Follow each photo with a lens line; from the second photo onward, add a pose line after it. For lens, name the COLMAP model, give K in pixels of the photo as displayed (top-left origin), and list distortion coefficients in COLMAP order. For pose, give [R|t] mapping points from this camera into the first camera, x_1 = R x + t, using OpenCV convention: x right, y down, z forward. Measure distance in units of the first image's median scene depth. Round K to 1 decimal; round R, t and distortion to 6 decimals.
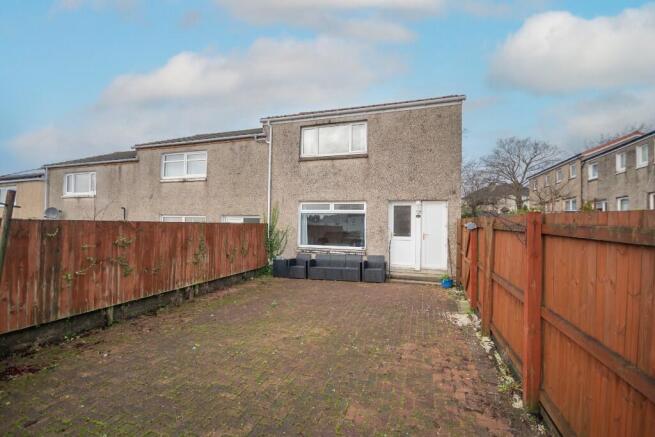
lens RADIAL K [[290.6, 0, 325.4], [0, 290.6, 220.8], [0, 0, 1]] dist [-0.010806, -0.000202]
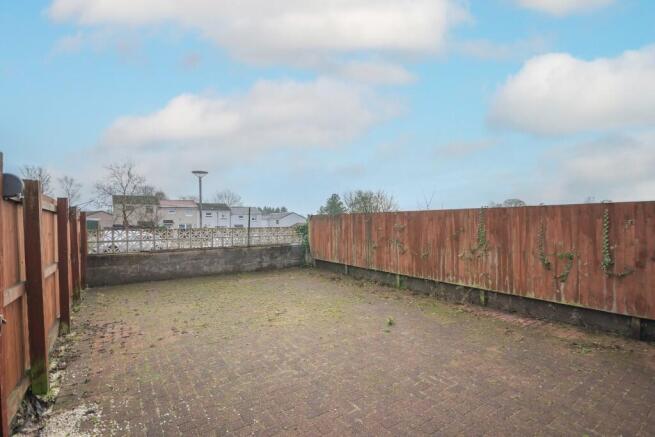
lens RADIAL K [[303.9, 0, 325.3], [0, 303.9, 221.6], [0, 0, 1]] dist [-0.000113, 0.000000]
pose [[-0.605533, -0.002272, -0.795817, 0.511069], [0.014985, 0.999786, -0.014256, 0.052663], [0.795679, -0.020558, -0.605370, 1.340609]]
